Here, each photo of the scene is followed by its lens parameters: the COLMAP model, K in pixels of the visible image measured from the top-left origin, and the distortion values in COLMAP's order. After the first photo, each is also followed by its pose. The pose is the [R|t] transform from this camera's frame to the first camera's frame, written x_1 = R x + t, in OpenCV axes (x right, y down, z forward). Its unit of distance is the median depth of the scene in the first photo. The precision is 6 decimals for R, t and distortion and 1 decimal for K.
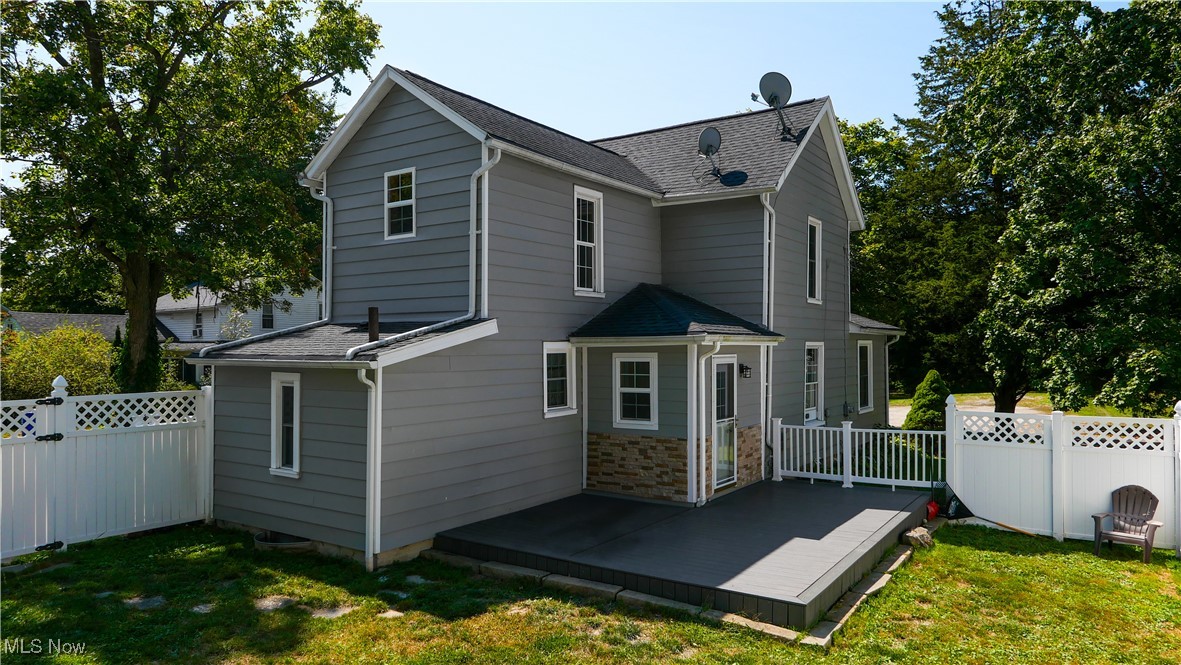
lens RADIAL K [[783.3, 0, 611.4], [0, 783.3, 336.9], [0, 0, 1]] dist [-0.021644, 0.005113]
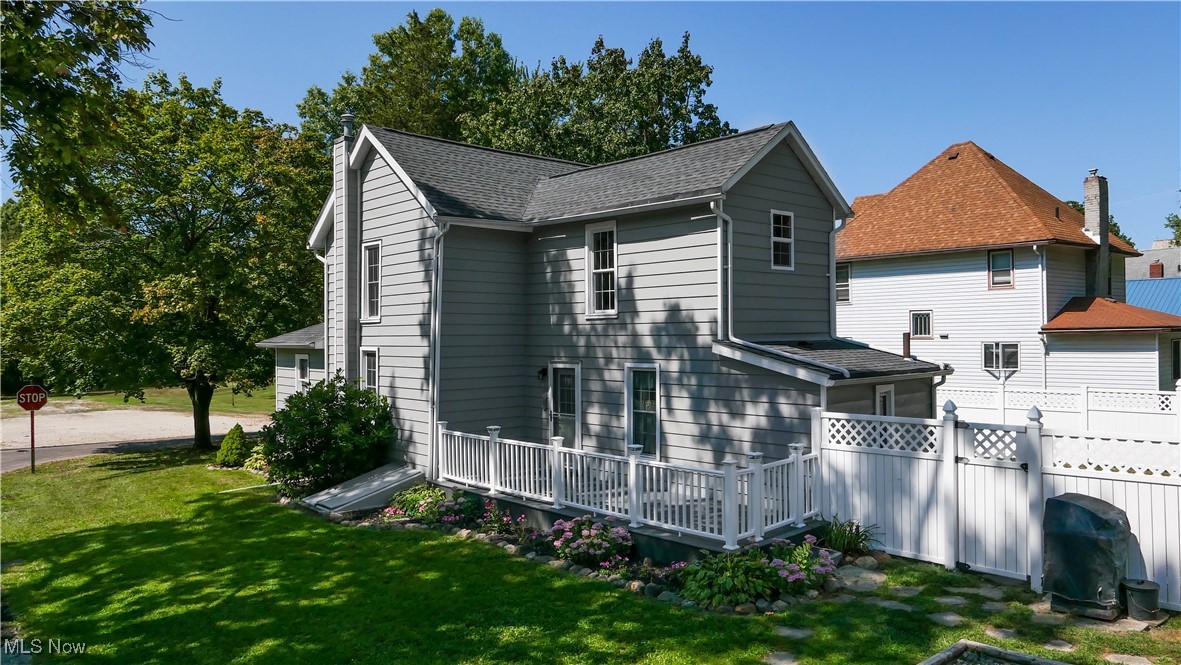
lens RADIAL K [[812.8, 0, 590.5], [0, 812.8, 332.5], [0, 0, 1]] dist [-0.022022, -0.000226]
pose [[0.250576, 0.005107, 0.968084, -1.479847], [-0.001029, 0.999987, -0.005009, -0.024686], [-0.968096, 0.000258, 0.250578, 0.949249]]
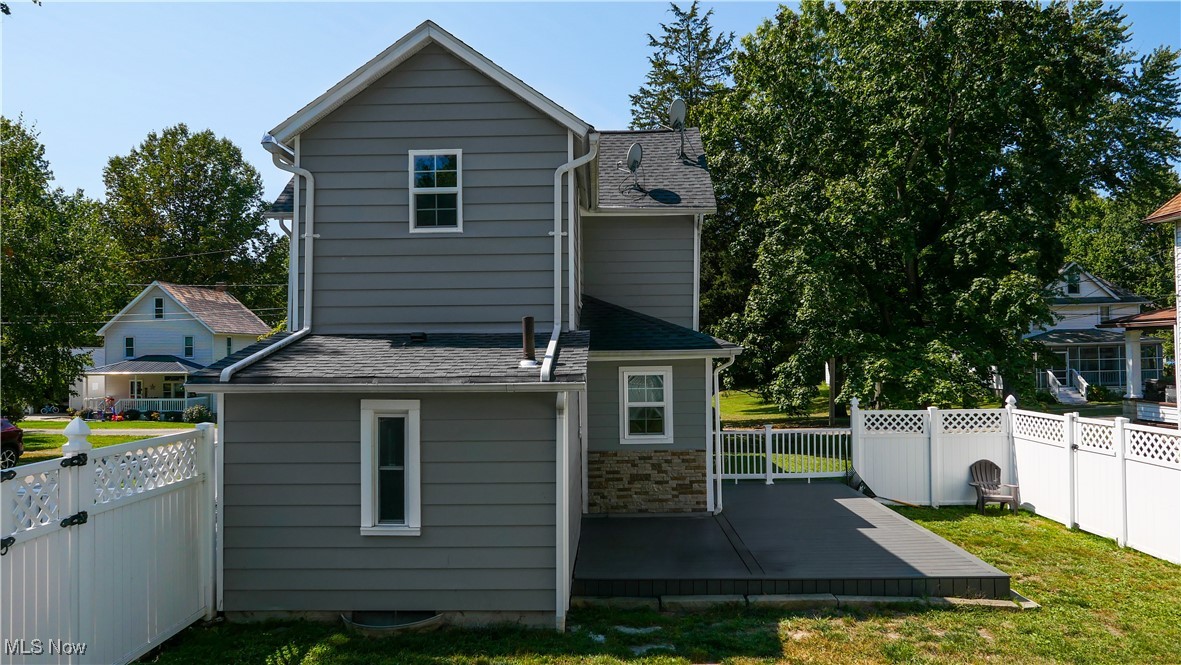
lens RADIAL K [[783.3, 0, 611.4], [0, 783.3, 336.9], [0, 0, 1]] dist [-0.021644, 0.005113]
pose [[0.837218, 0.006403, 0.546832, -0.552304], [-0.000640, 0.999942, -0.010728, -0.006376], [-0.546869, 0.008632, 0.837174, 0.201577]]
